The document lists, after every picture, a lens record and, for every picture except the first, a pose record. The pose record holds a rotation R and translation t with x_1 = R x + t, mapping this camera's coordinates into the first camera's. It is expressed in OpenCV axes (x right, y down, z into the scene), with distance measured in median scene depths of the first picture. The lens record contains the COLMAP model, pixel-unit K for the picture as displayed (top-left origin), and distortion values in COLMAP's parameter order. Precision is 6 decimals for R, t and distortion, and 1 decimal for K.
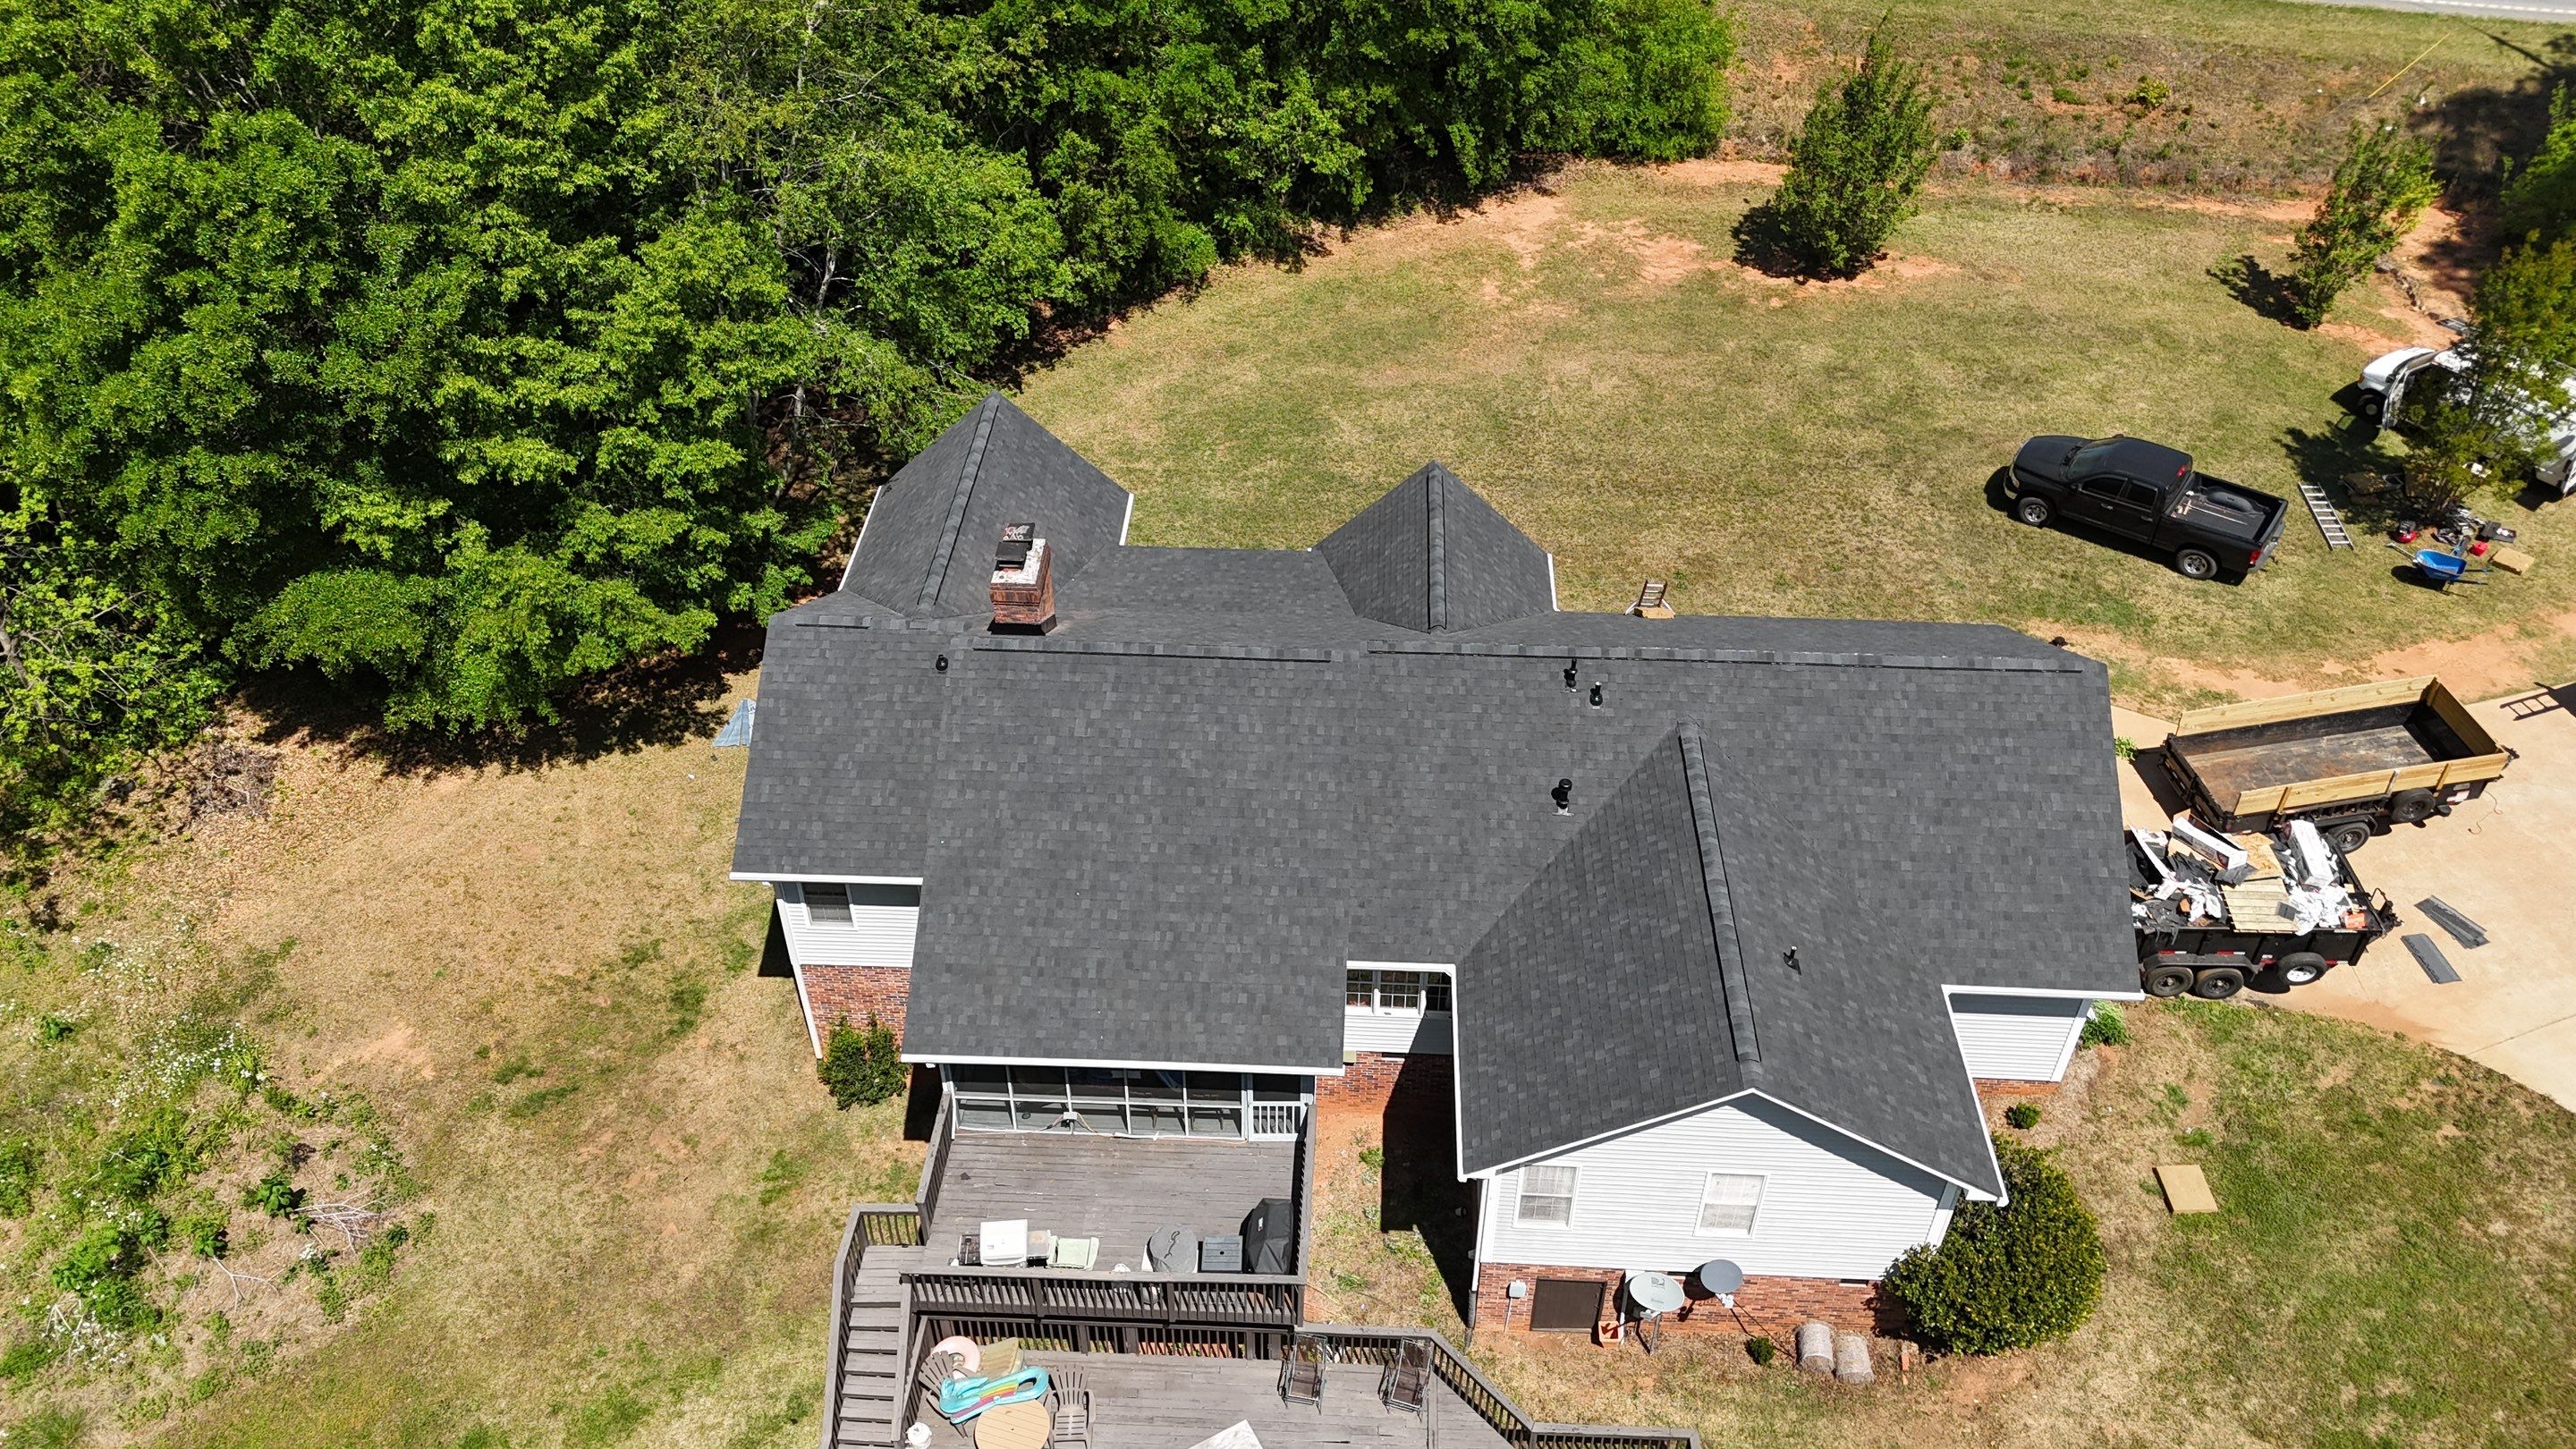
lens RADIAL K [[1887.6, 0, 1302.2], [0, 1887.6, 729.0], [0, 0, 1]] dist [0.068997, -0.055938]
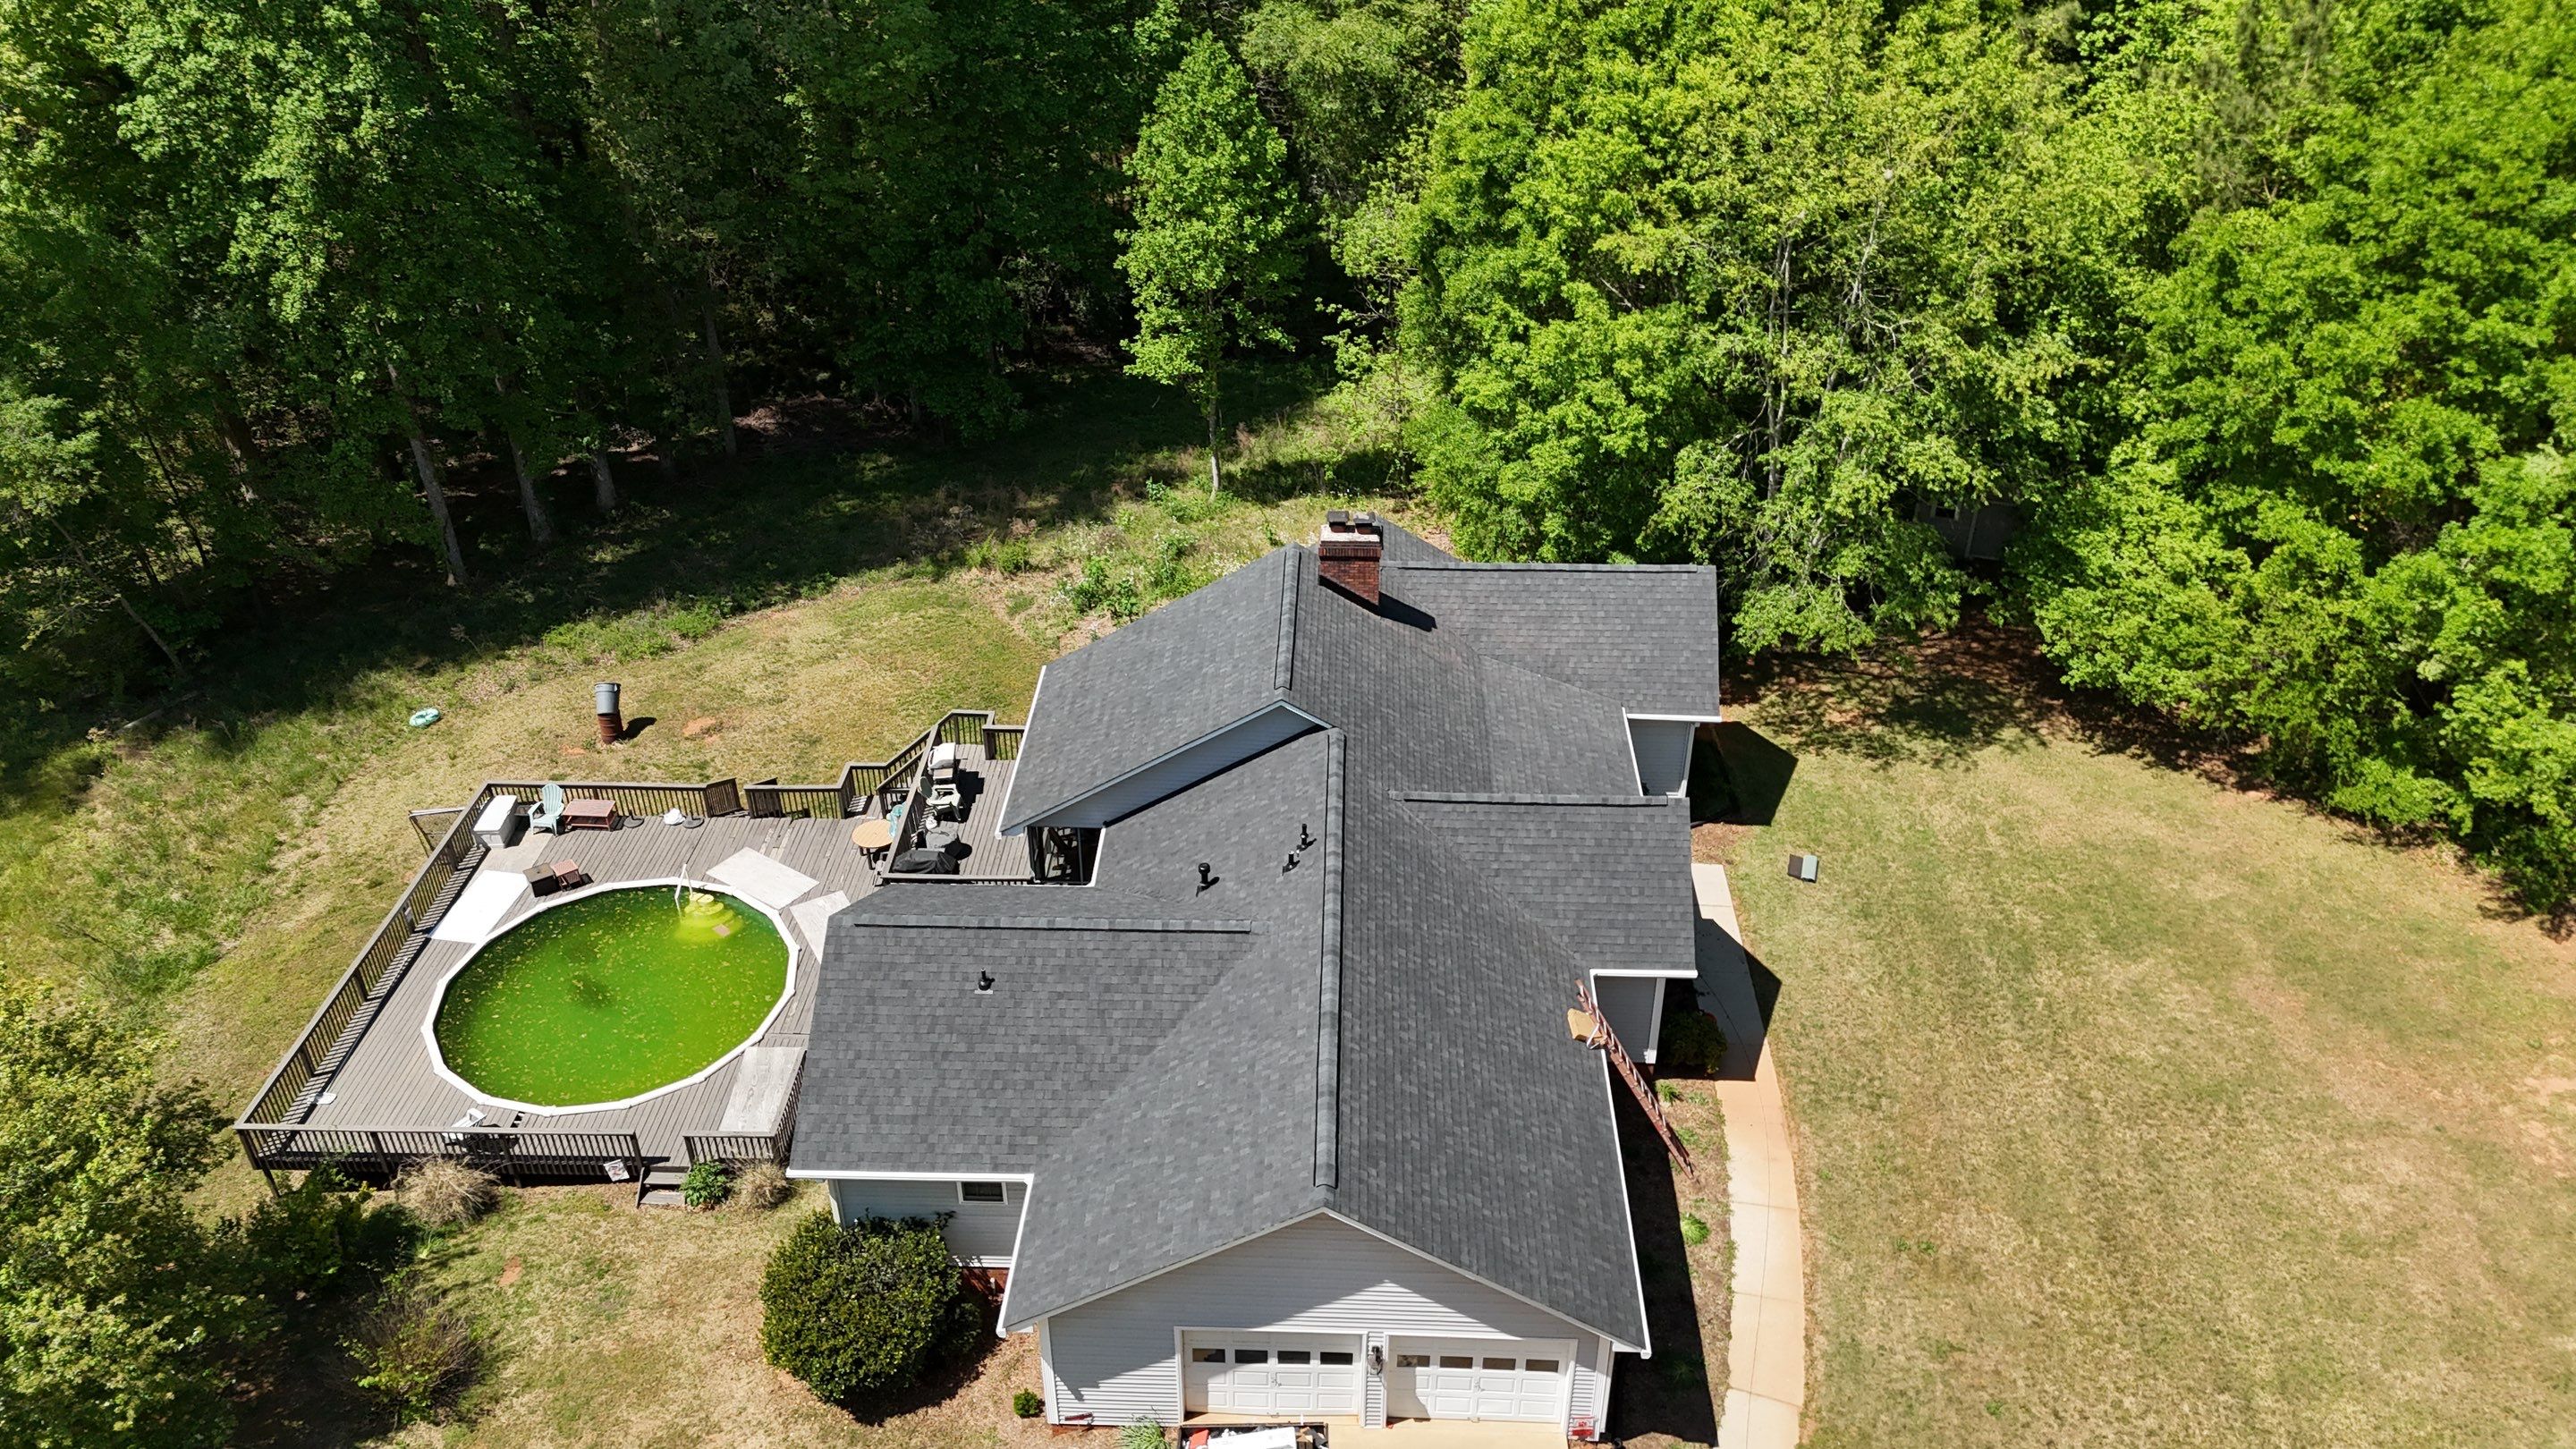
lens RADIAL K [[1889.3, 0, 1302.9], [0, 1889.3, 725.6], [0, 0, 1]] dist [0.073786, -0.052216]
pose [[0.013582, 0.540670, -0.841125, 0.681276], [-0.648880, 0.644786, 0.403987, -0.340315], [0.760769, 0.540303, 0.359587, 0.384971]]
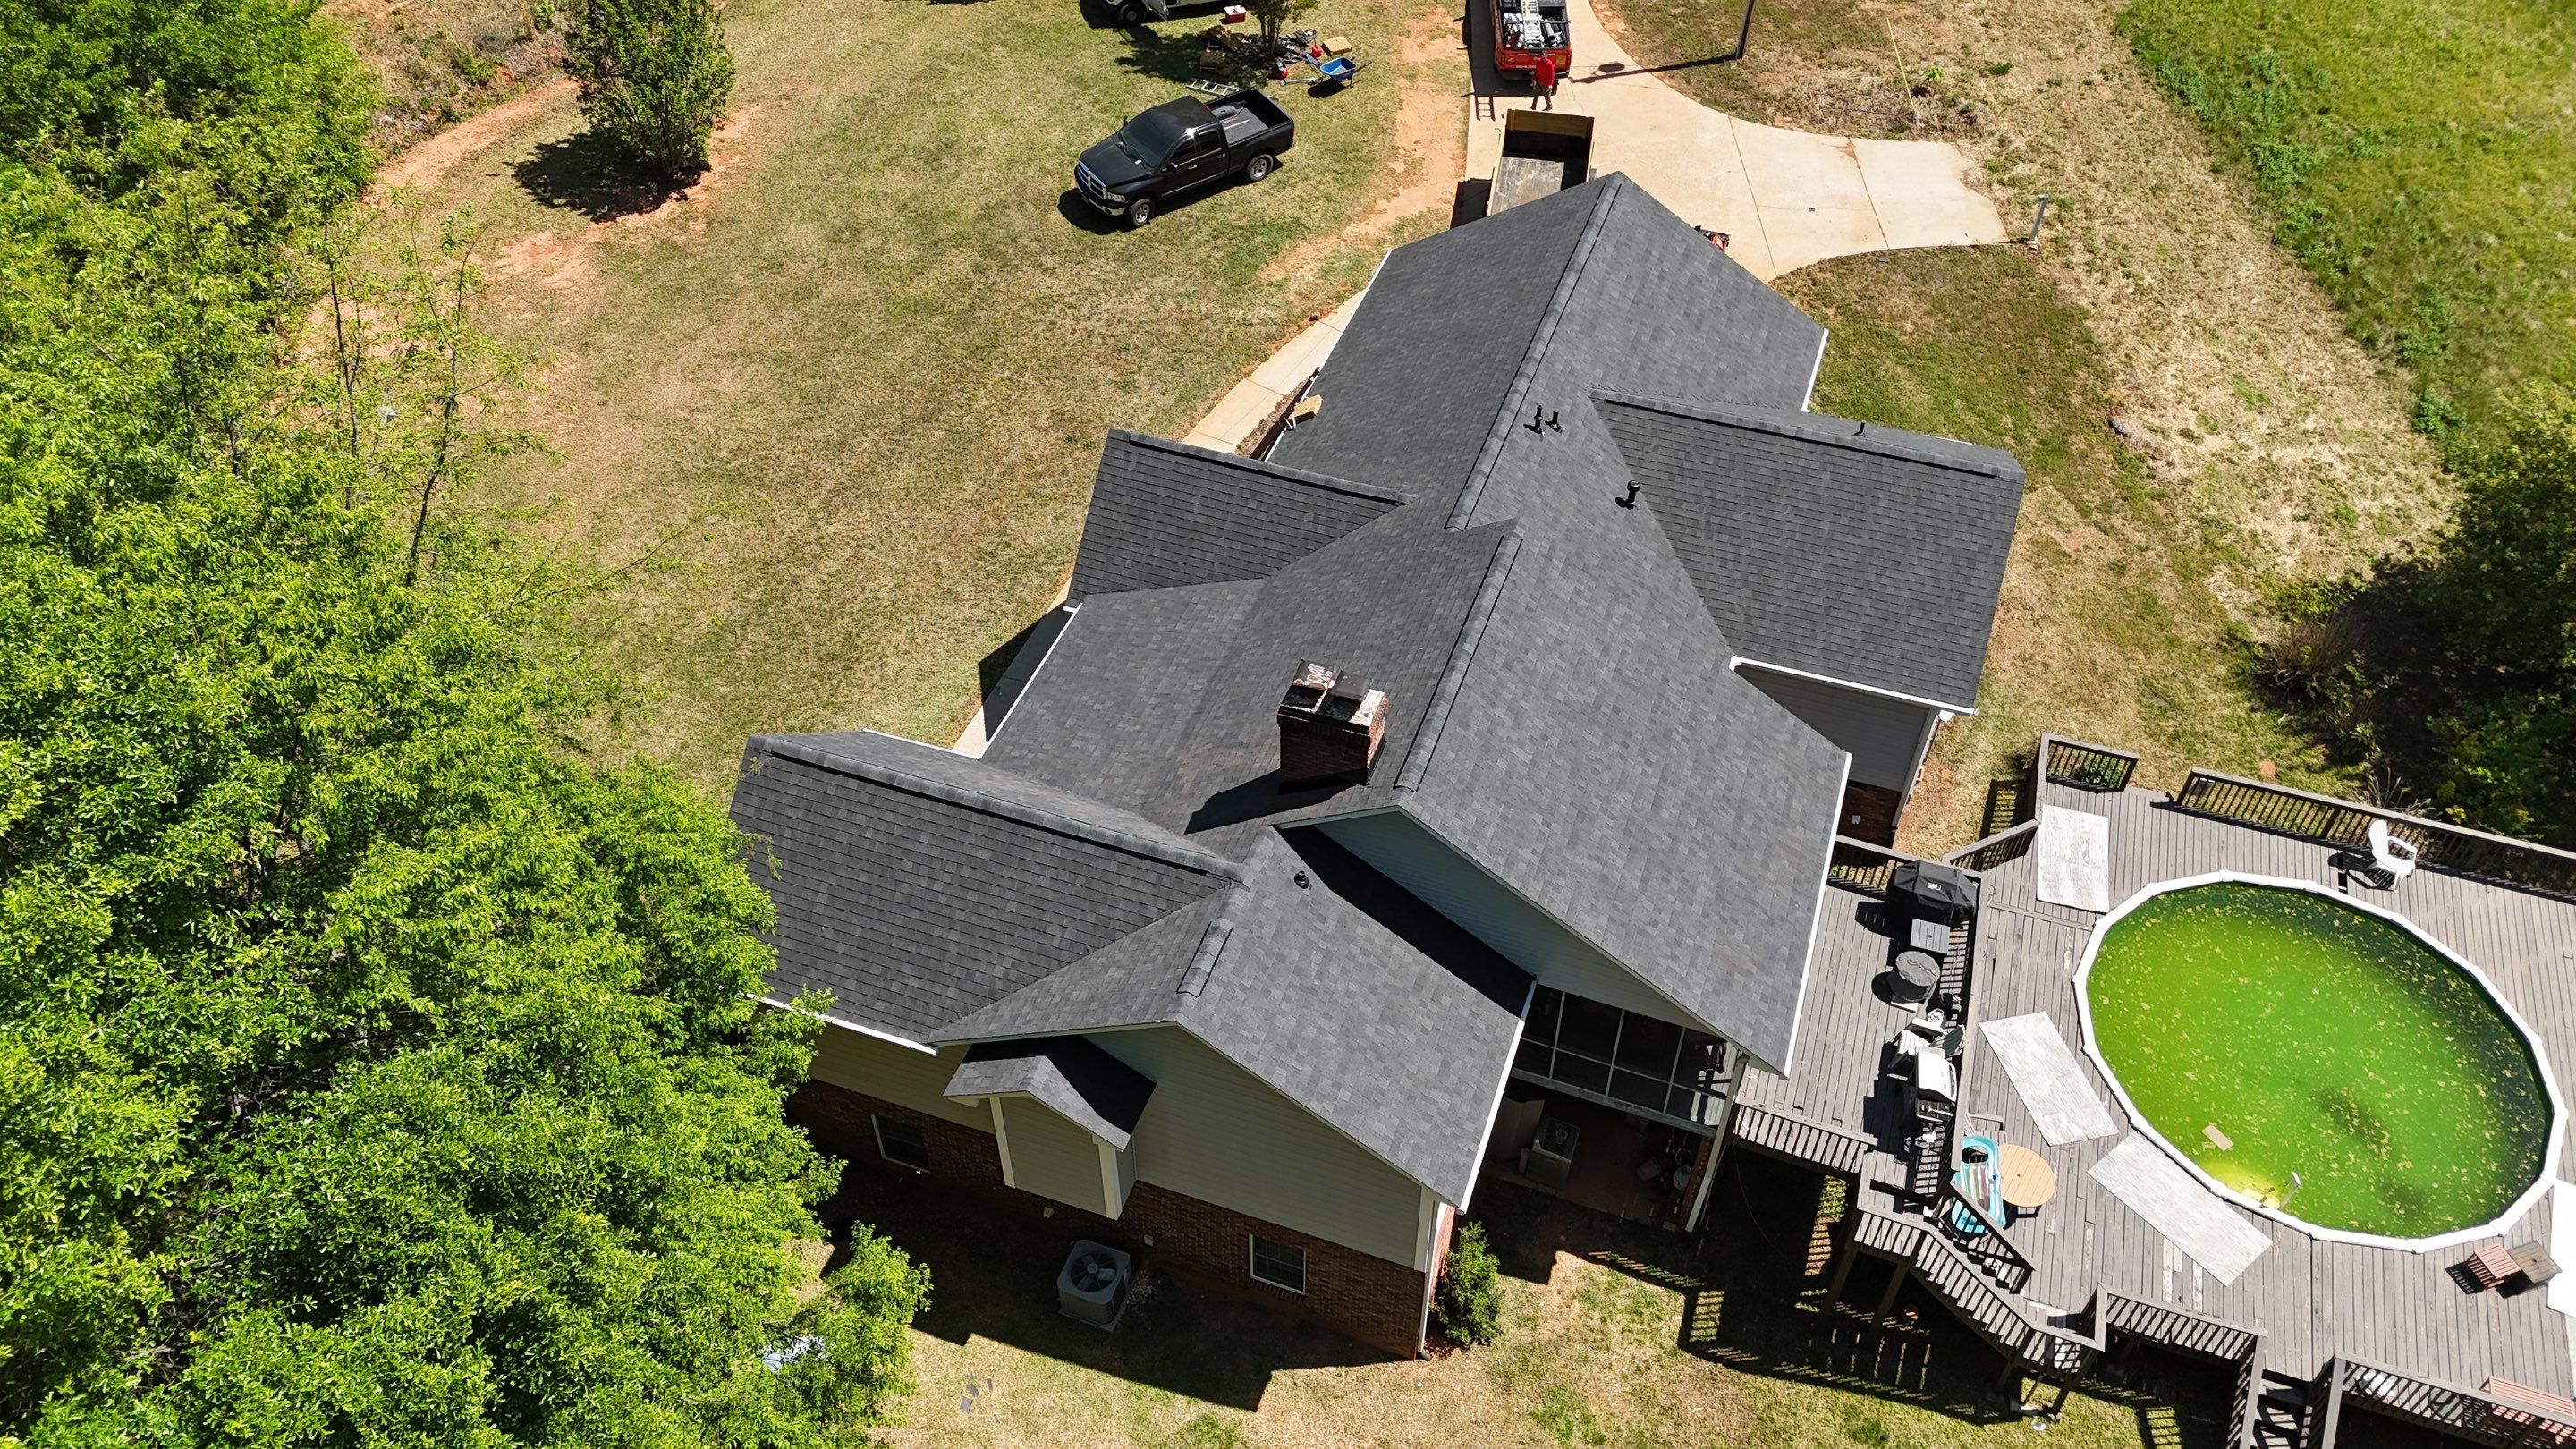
lens RADIAL K [[1887.6, 0, 1302.2], [0, 1887.6, 729.0], [0, 0, 1]] dist [0.068997, -0.055938]
pose [[0.285421, -0.681212, 0.674155, -0.484734], [0.614666, 0.669808, 0.416585, -0.290780], [-0.735337, 0.295478, 0.609895, 0.337833]]
